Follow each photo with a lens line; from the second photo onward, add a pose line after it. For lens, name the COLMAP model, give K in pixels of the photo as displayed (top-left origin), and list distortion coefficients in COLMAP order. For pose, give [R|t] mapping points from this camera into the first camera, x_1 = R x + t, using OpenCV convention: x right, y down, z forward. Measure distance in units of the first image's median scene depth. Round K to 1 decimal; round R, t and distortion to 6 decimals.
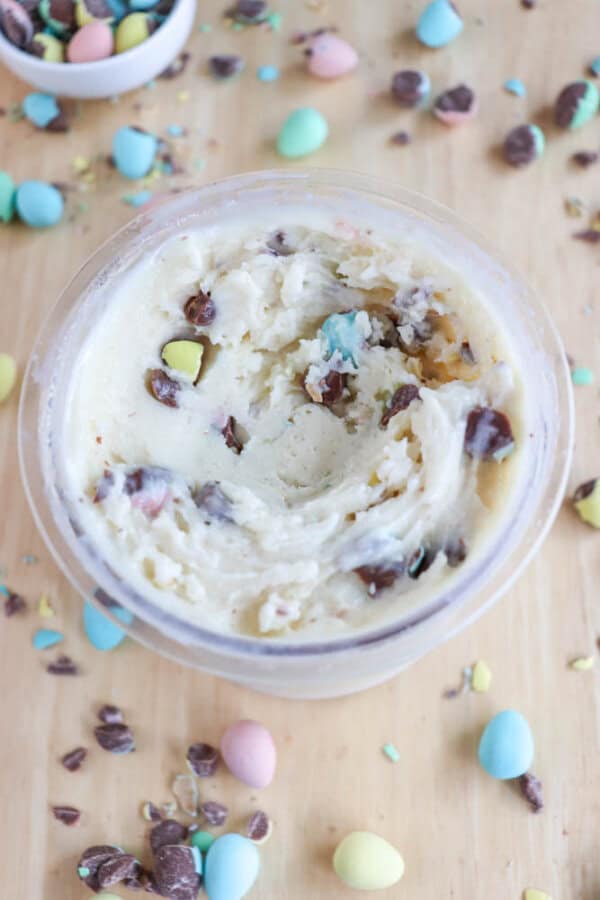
lens RADIAL K [[1070.2, 0, 300.0], [0, 1070.2, 450.0], [0, 0, 1]] dist [0.008691, 0.007189]
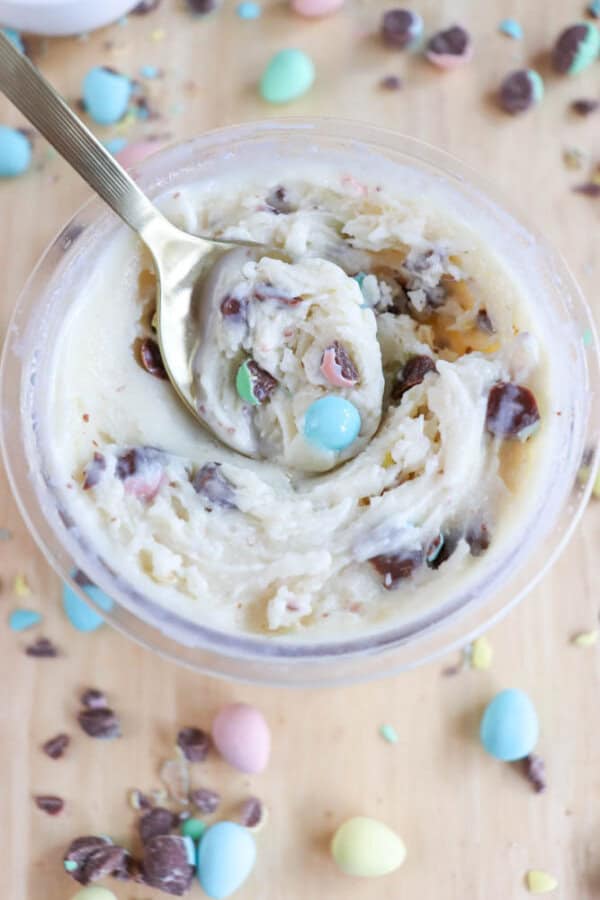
lens RADIAL K [[1054.9, 0, 300.0], [0, 1054.9, 450.0], [0, 0, 1]] dist [-0.003934, 0.022787]
pose [[0.998900, -0.006266, 0.046476, -0.046214], [0.003664, 0.998432, 0.055863, -0.030819], [-0.046753, -0.055631, 0.997356, 0.090569]]
